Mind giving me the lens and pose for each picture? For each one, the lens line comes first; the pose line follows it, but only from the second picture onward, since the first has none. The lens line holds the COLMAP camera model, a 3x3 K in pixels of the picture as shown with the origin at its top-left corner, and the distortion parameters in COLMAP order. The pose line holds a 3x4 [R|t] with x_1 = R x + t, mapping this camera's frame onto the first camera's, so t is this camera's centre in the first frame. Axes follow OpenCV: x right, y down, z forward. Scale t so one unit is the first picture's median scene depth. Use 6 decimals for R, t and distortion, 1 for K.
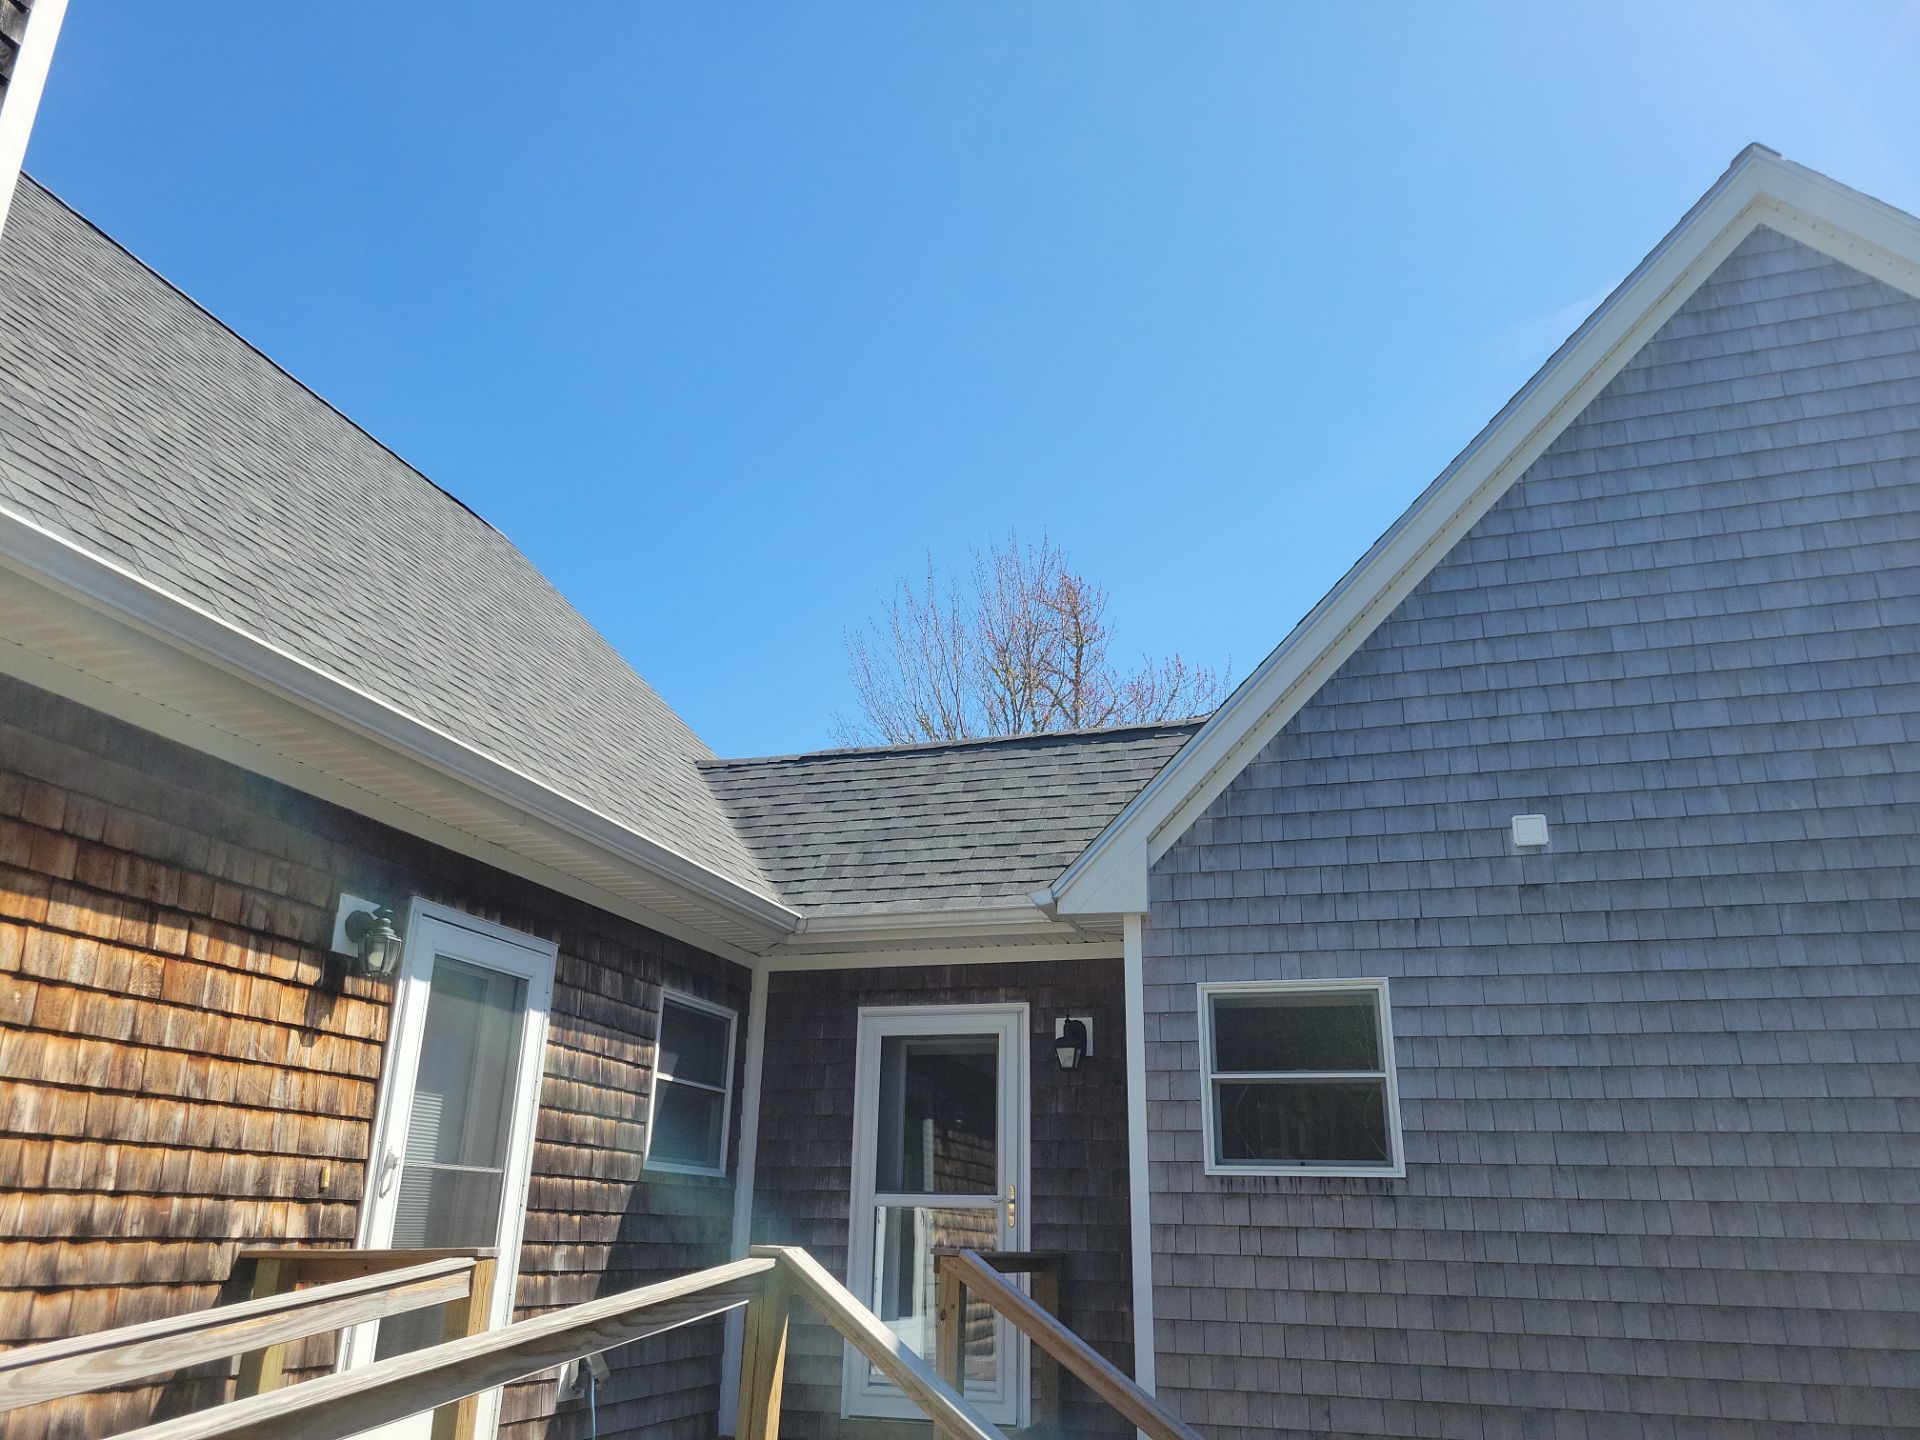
lens RADIAL K [[1453.1, 0, 960.0], [0, 1453.1, 720.0], [0, 0, 1]] dist [0.052770, 0.002307]
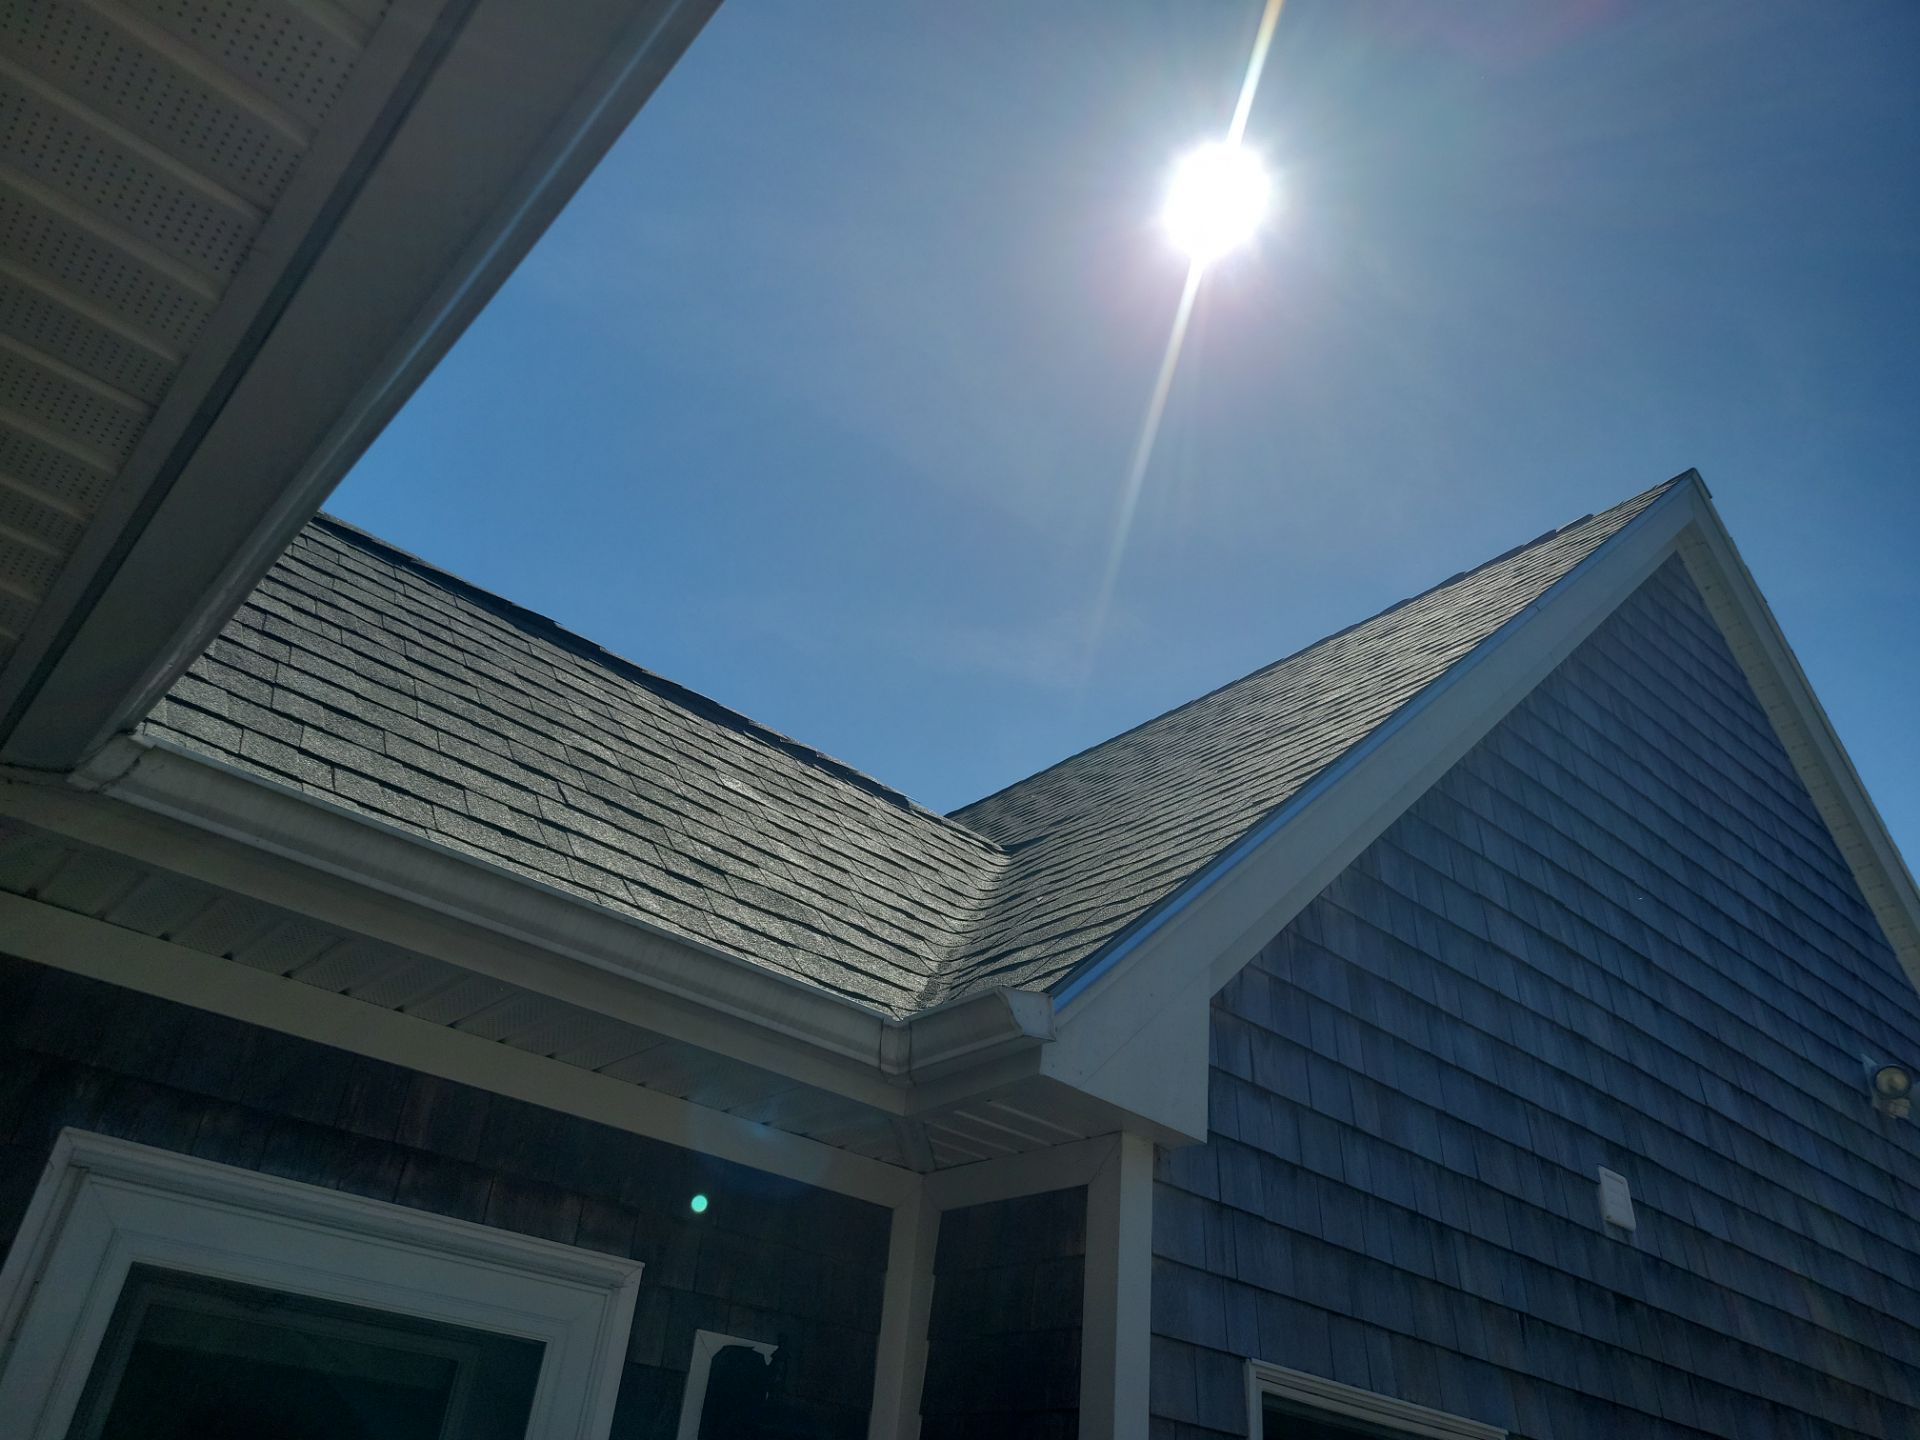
lens RADIAL K [[1453.1, 0, 960.0], [0, 1453.1, 720.0], [0, 0, 1]] dist [0.052770, 0.002307]
pose [[0.529050, 0.475082, 0.703138, -0.235822], [-0.361945, 0.875776, -0.319394, 0.178779], [-0.767530, -0.085523, 0.635283, 0.793304]]
